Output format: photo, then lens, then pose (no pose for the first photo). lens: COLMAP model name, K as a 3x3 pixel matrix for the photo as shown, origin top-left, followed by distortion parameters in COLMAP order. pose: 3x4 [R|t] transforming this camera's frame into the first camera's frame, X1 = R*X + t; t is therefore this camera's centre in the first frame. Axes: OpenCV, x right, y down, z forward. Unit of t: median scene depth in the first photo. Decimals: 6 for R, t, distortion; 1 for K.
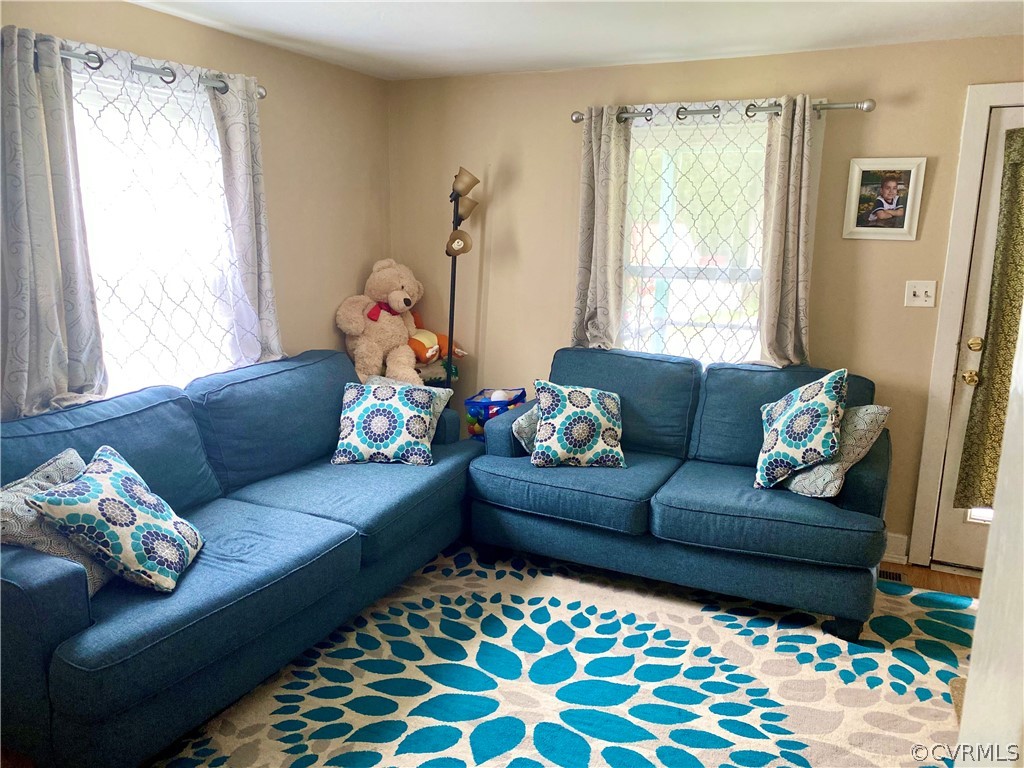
lens RADIAL K [[785.7, 0, 512.9], [0, 785.7, 385.4], [0, 0, 1]] dist [0.037700, -0.047141]
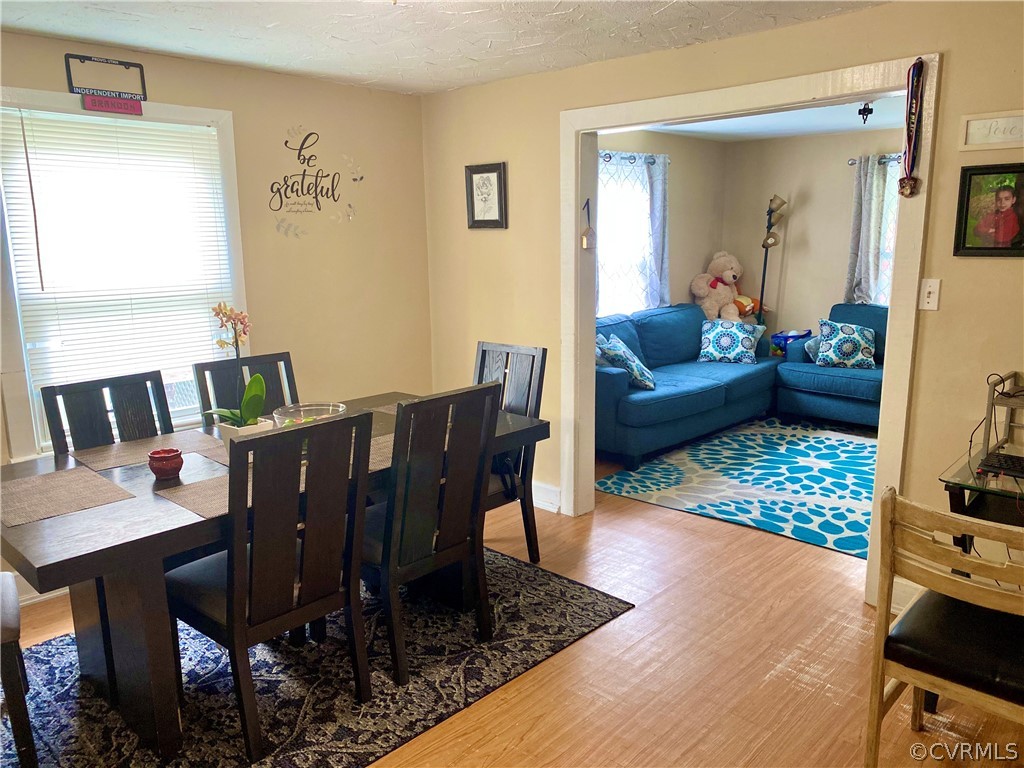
lens RADIAL K [[785.7, 0, 511.9], [0, 785.7, 378.0], [0, 0, 1]] dist [0.037700, -0.047141]
pose [[0.948938, 0.034811, -0.313536, -0.067698], [-0.040057, 0.999144, -0.010304, 0.176255], [0.312909, 0.022337, 0.949521, -0.882956]]
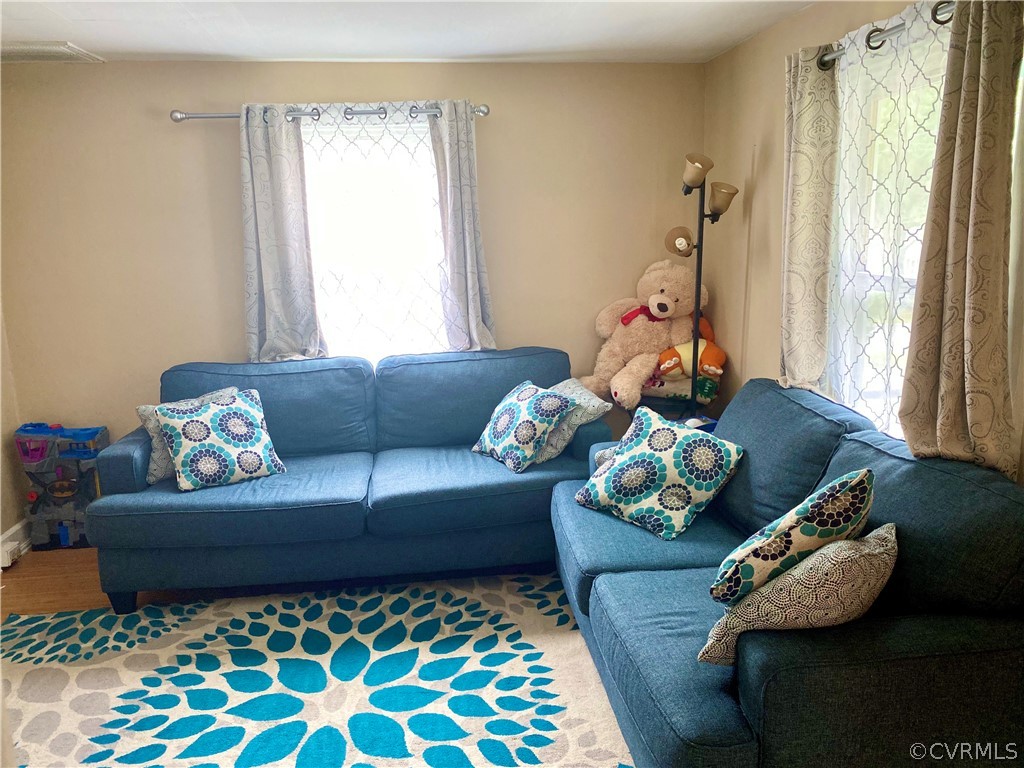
lens RADIAL K [[785.7, 0, 503.5], [0, 785.7, 380.5], [0, 0, 1]] dist [0.037700, -0.047141]
pose [[0.528439, 0.138276, -0.837635, 0.689340], [-0.138520, 0.987468, 0.075622, -0.083057], [0.837595, 0.076067, 0.540971, 0.456004]]
